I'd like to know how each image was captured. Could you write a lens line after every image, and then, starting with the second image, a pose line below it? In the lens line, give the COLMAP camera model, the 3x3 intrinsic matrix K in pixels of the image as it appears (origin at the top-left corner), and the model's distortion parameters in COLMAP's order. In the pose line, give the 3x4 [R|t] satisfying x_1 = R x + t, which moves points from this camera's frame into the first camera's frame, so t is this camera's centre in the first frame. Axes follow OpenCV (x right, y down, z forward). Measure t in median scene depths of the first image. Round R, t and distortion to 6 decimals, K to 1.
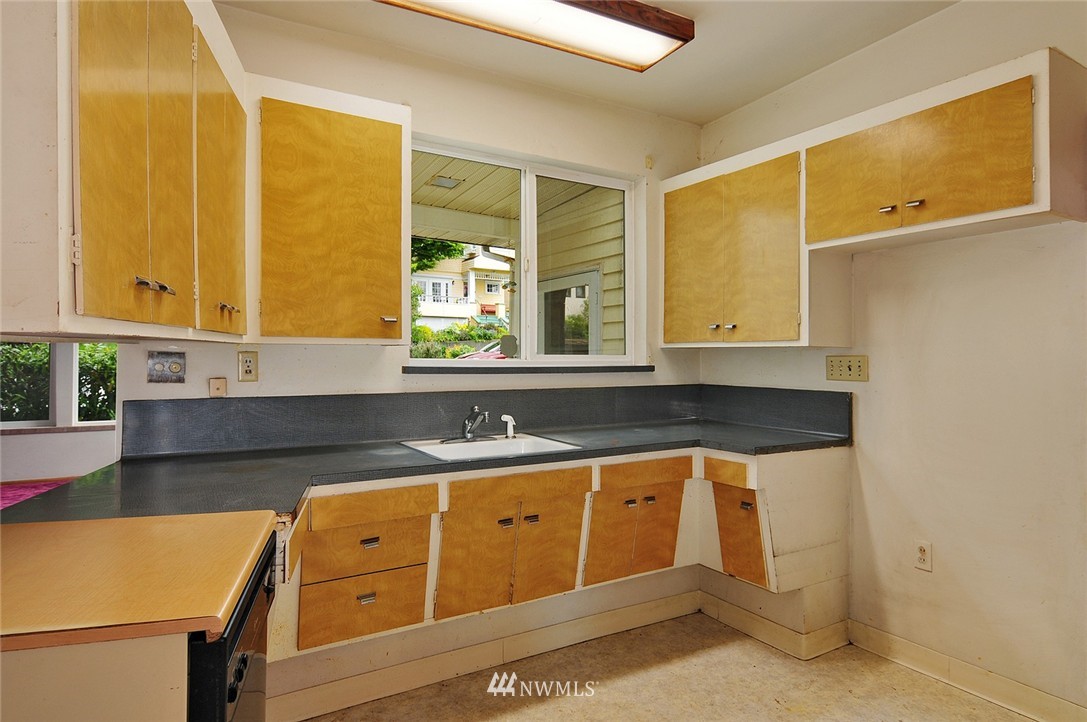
lens RADIAL K [[644.2, 0, 547.1], [0, 644.2, 359.4], [0, 0, 1]] dist [-0.001541, 0.001145]
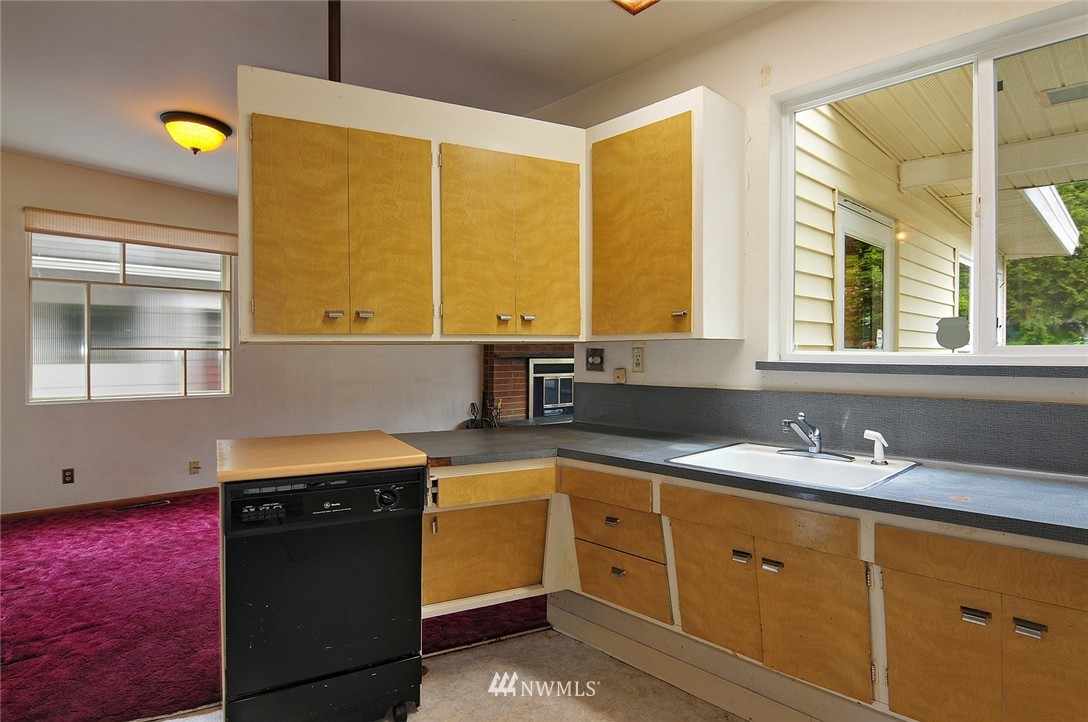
lens RADIAL K [[591.4, 0, 536.5], [0, 591.4, 362.6], [0, 0, 1]] dist [-0.024873, -0.001235]
pose [[0.197951, 0.010751, -0.980153, 0.582477], [0.000914, 0.999937, 0.011152, 0.003562], [0.980212, -0.003103, 0.197929, 0.583997]]
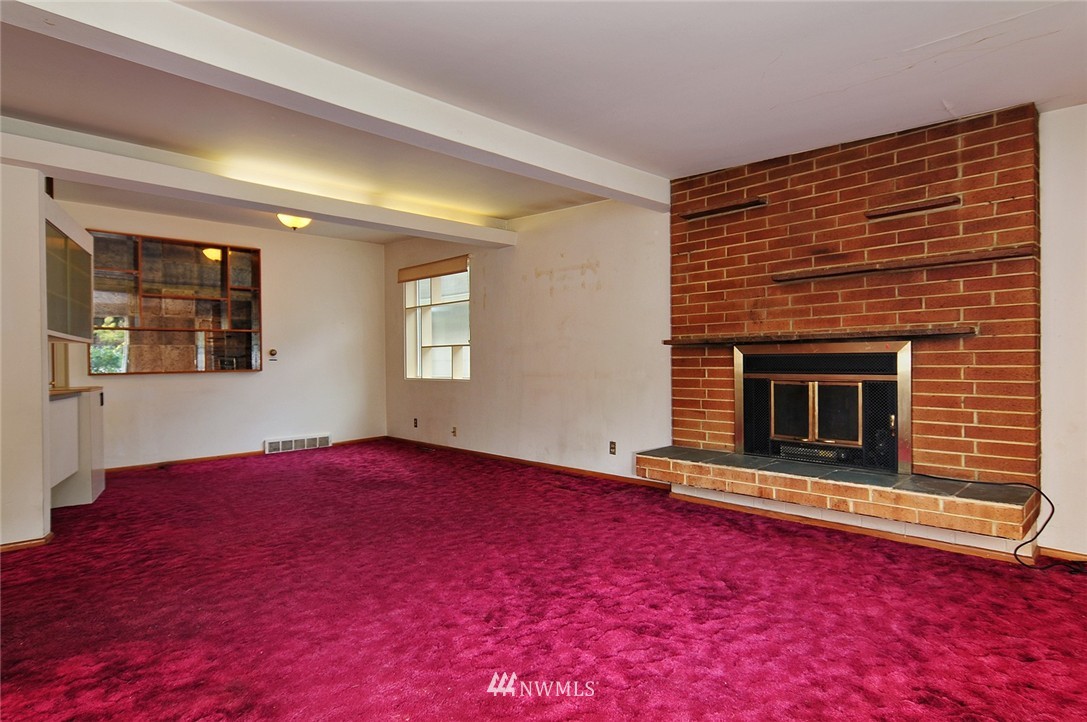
lens RADIAL K [[590.9, 0, 550.9], [0, 590.9, 367.5], [0, 0, 1]] dist [-0.024873, -0.001235]
pose [[-0.980187, -0.007368, -0.197936, -1.571031], [-0.006615, 0.999968, -0.004465, 0.092508], [0.197962, -0.003068, -0.980205, 2.702106]]
